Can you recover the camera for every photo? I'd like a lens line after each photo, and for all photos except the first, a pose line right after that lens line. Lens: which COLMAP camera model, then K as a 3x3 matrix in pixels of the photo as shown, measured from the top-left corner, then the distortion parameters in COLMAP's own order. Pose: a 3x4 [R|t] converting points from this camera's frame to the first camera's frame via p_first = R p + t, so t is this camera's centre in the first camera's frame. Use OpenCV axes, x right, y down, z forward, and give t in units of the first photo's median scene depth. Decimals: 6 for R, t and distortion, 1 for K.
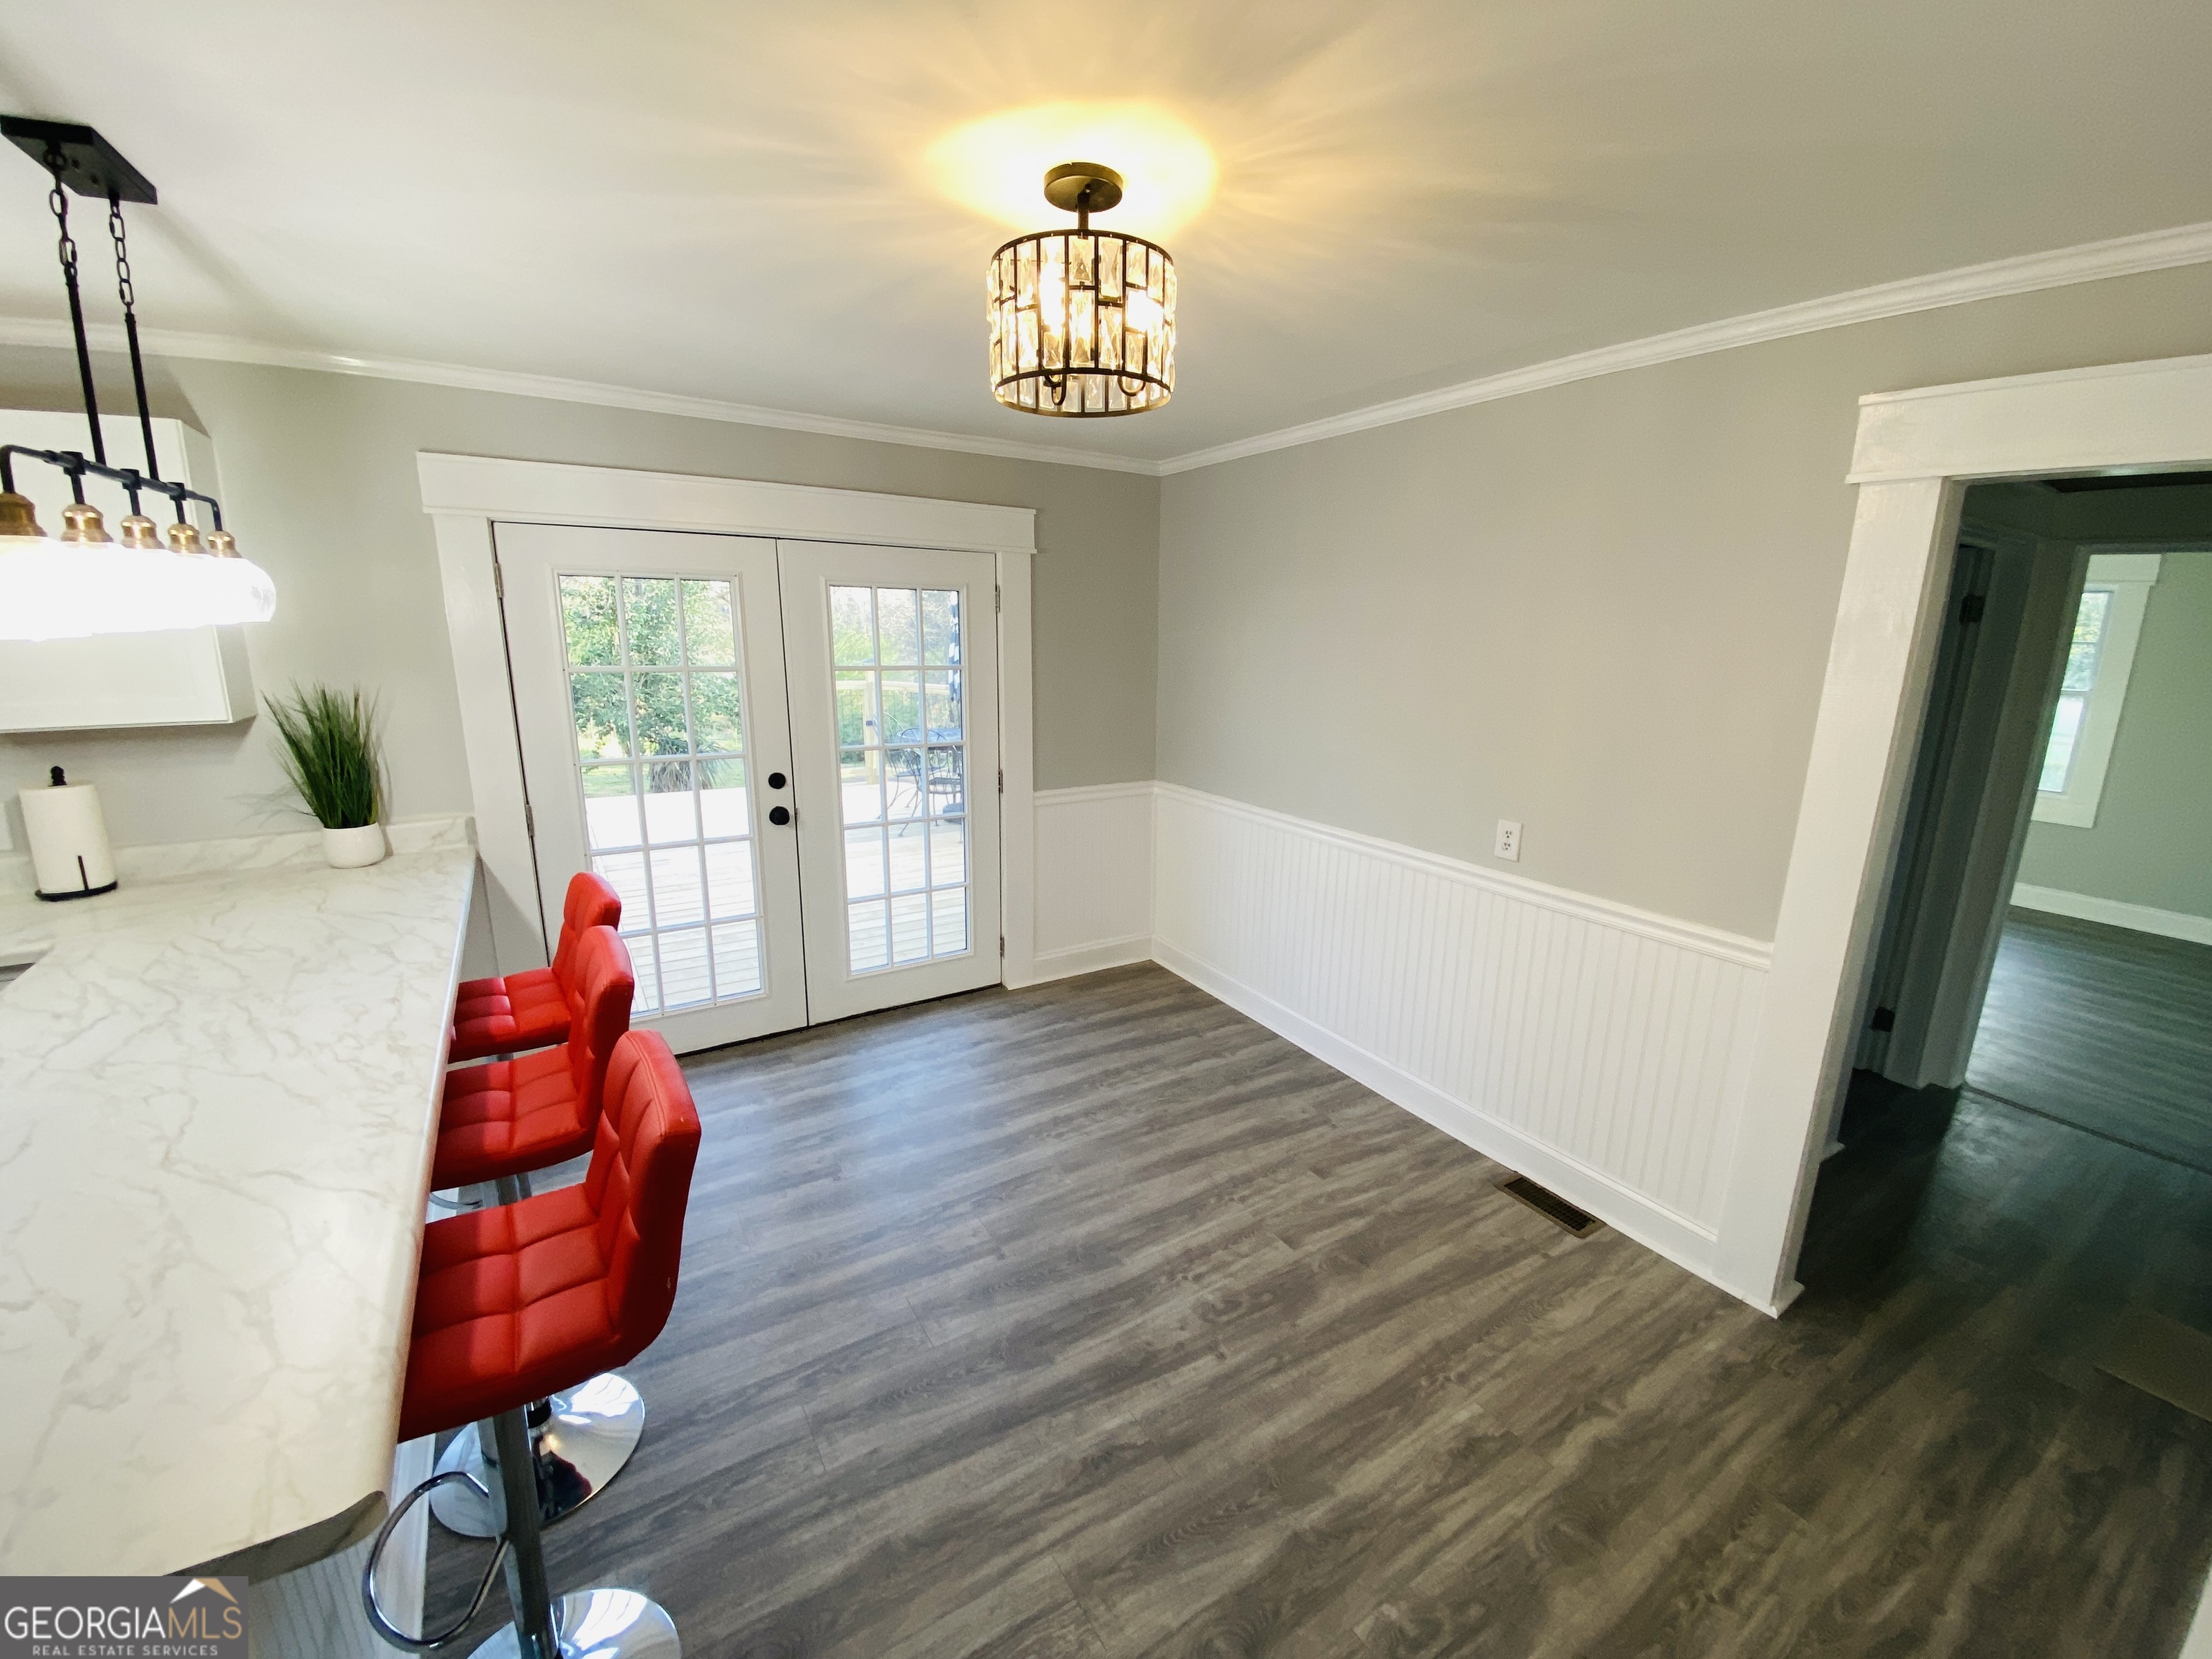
lens RADIAL K [[891.4, 0, 1106.2], [0, 891.4, 838.7], [0, 0, 1]] dist [0.015596, -0.019625]
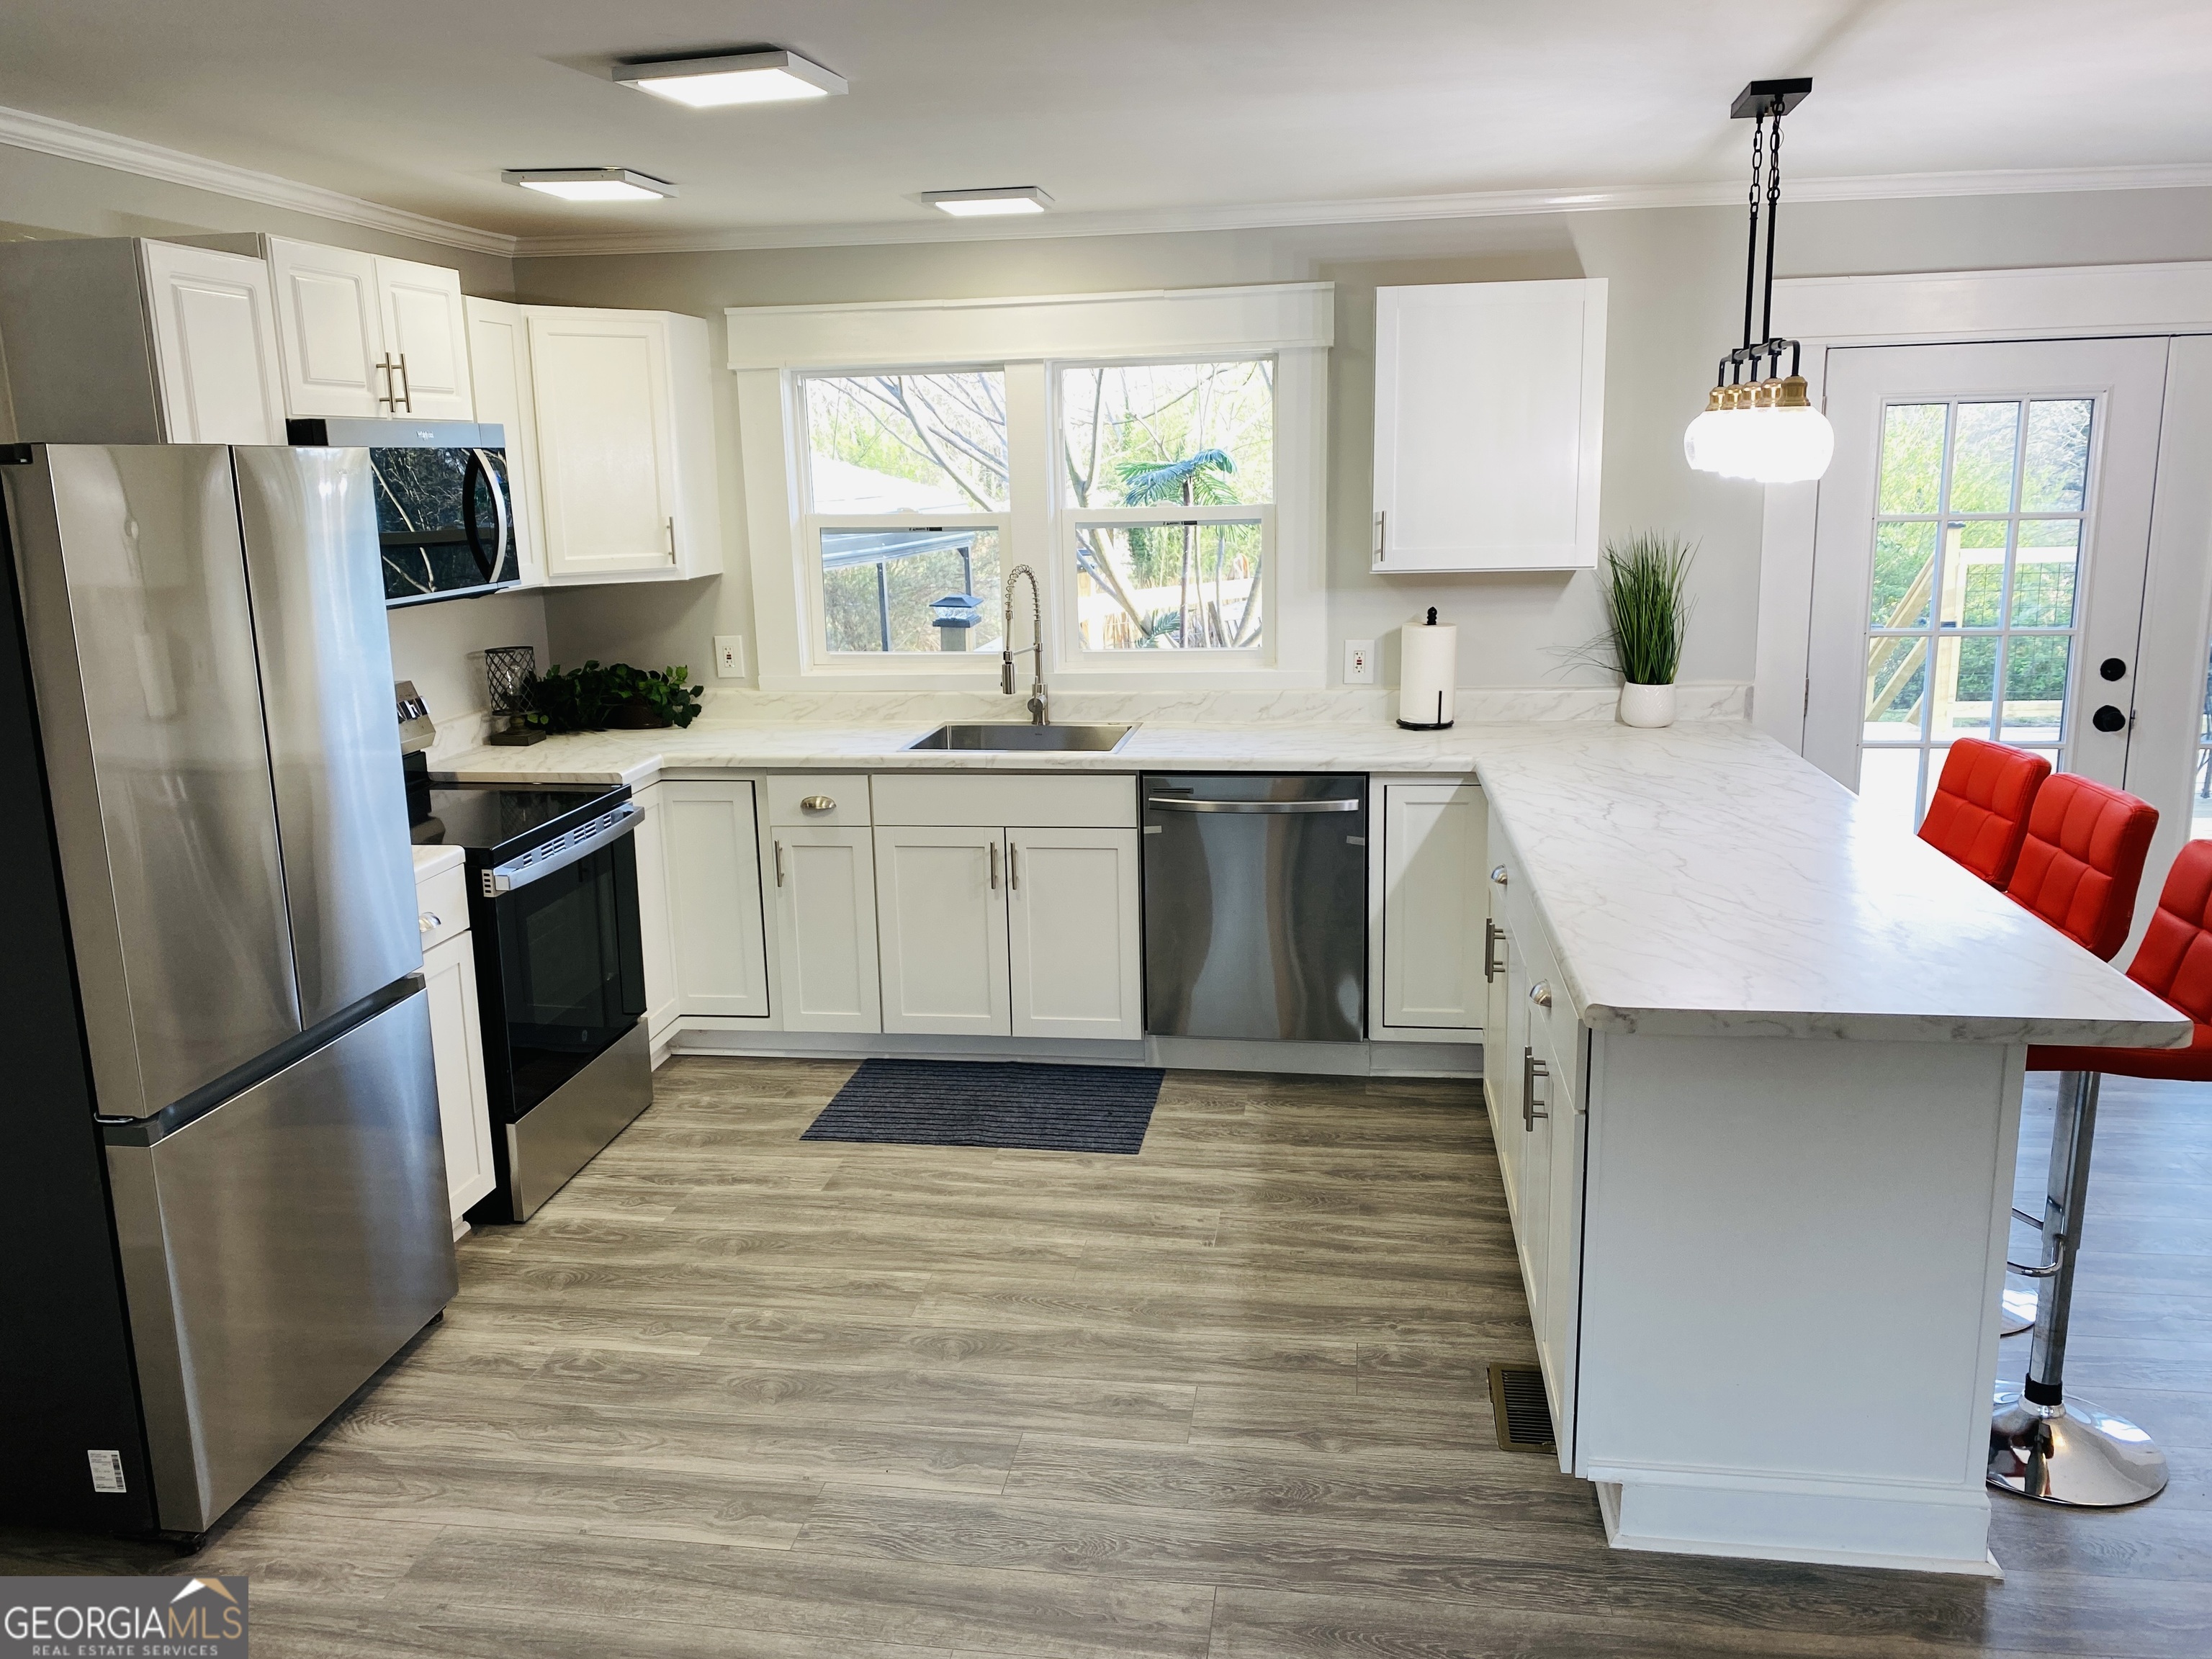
lens RADIAL K [[1693.9, 0, 1094.2], [0, 1693.9, 806.1], [0, 0, 1]] dist [-0.000172, -0.007507]
pose [[0.753075, 0.098037, -0.650589, -0.106097], [-0.116665, 0.993064, 0.014602, 0.144233], [0.647508, 0.064904, 0.759290, -0.672851]]
